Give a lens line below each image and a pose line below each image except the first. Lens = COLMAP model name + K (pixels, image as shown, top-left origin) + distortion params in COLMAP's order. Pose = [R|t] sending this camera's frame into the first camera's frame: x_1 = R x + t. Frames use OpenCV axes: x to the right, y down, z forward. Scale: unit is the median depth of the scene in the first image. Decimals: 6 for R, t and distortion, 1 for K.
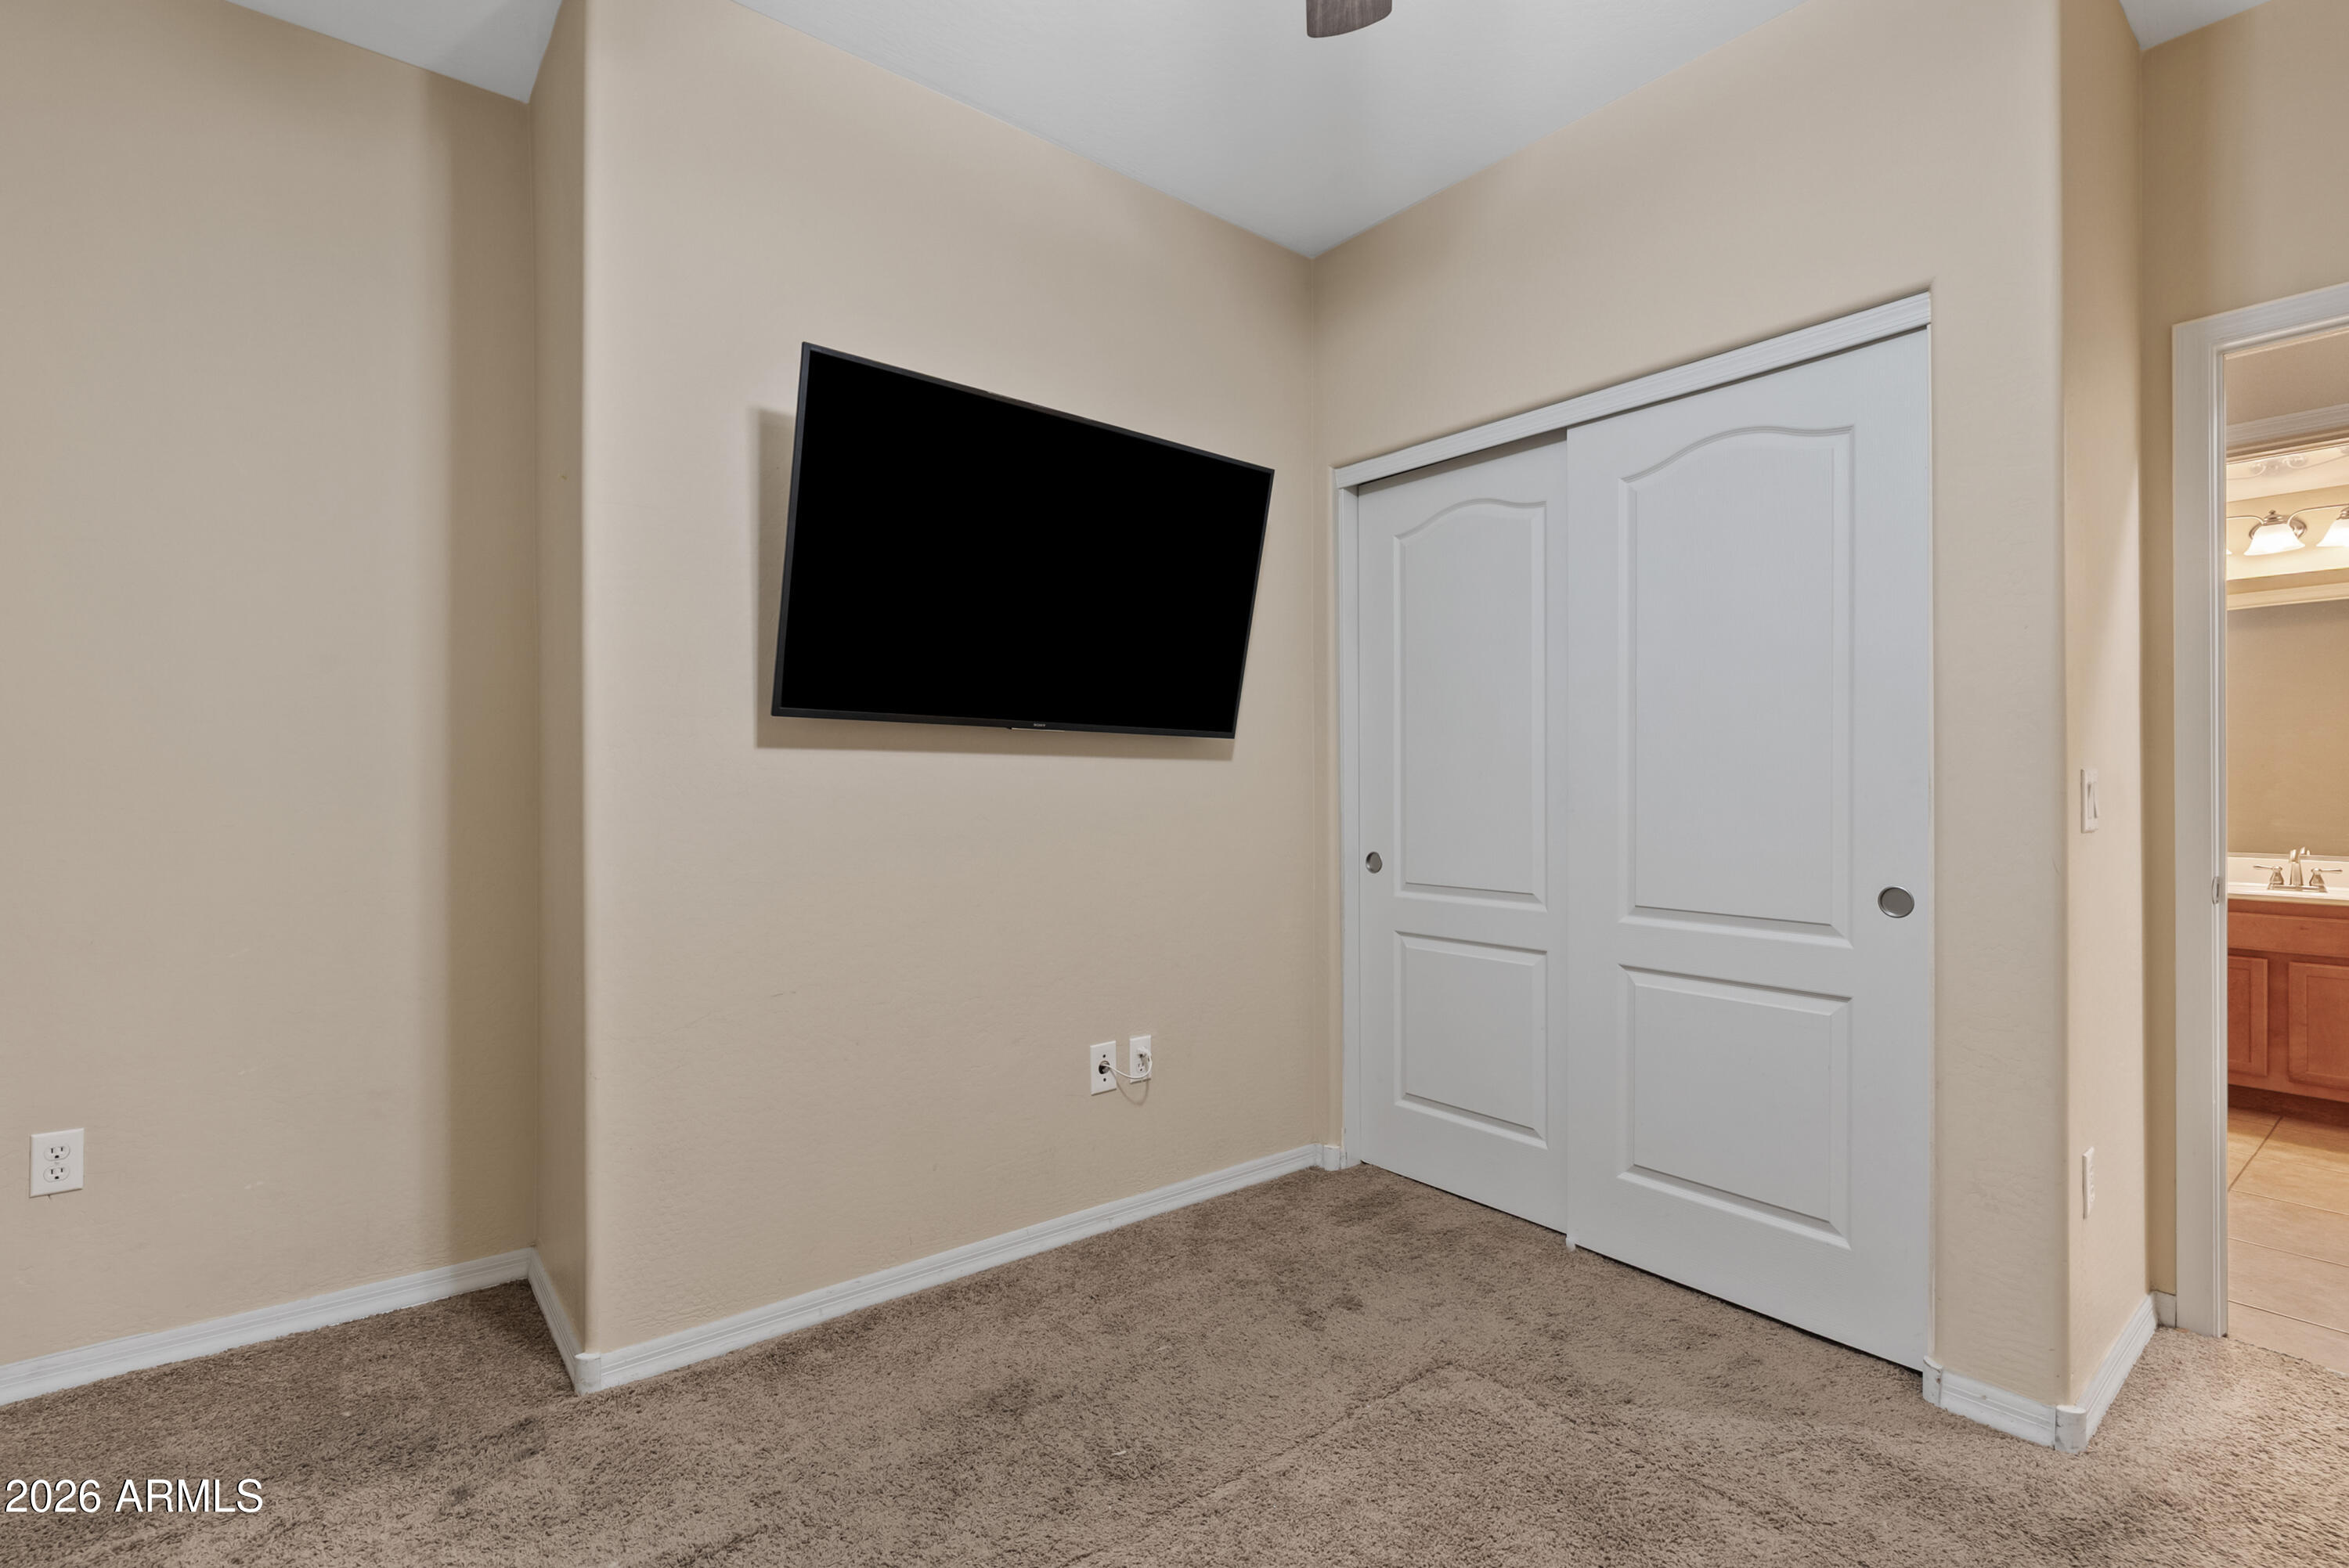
lens RADIAL K [[1067.4, 0, 1182.8], [0, 1067.4, 791.7], [0, 0, 1]] dist [-0.009463, 0.002437]
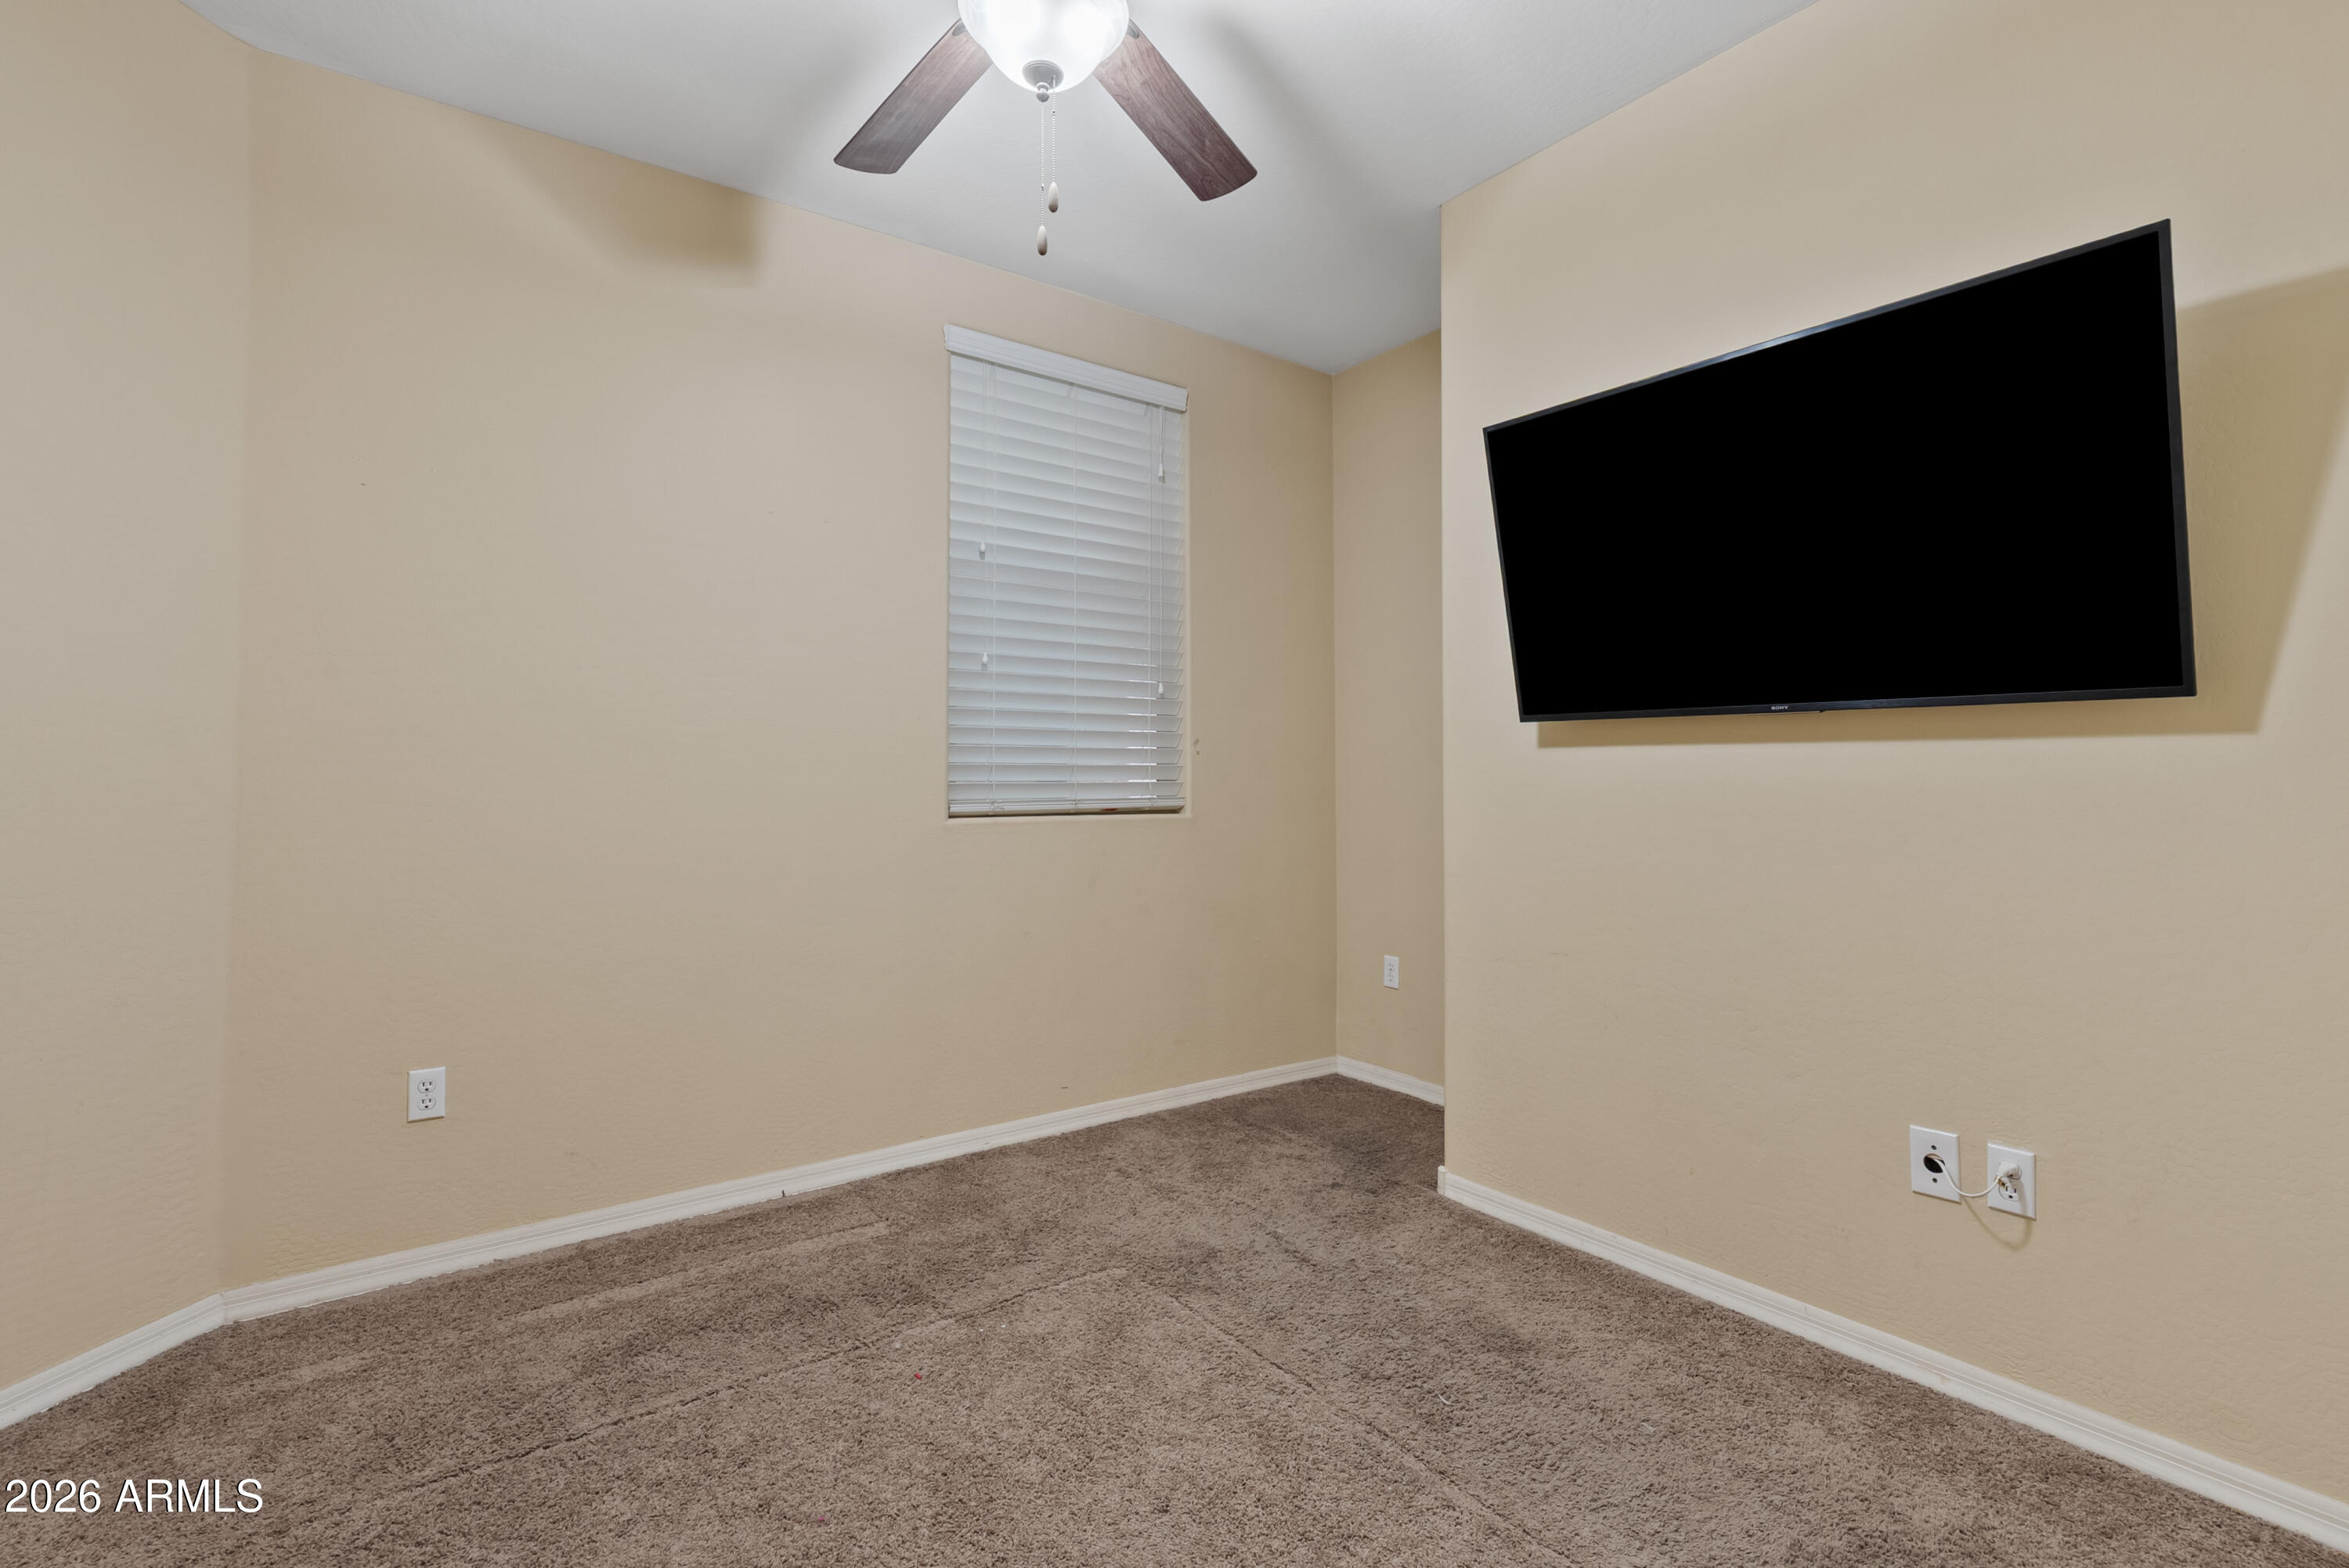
lens RADIAL K [[1067.4, 0, 1180.4], [0, 1067.4, 764.6], [0, 0, 1]] dist [-0.009463, 0.002437]
pose [[-0.032666, -0.014182, -0.999366, 0.804424], [-0.012702, 0.999824, -0.013773, 0.001334], [0.999386, 0.012244, -0.032840, 0.597584]]
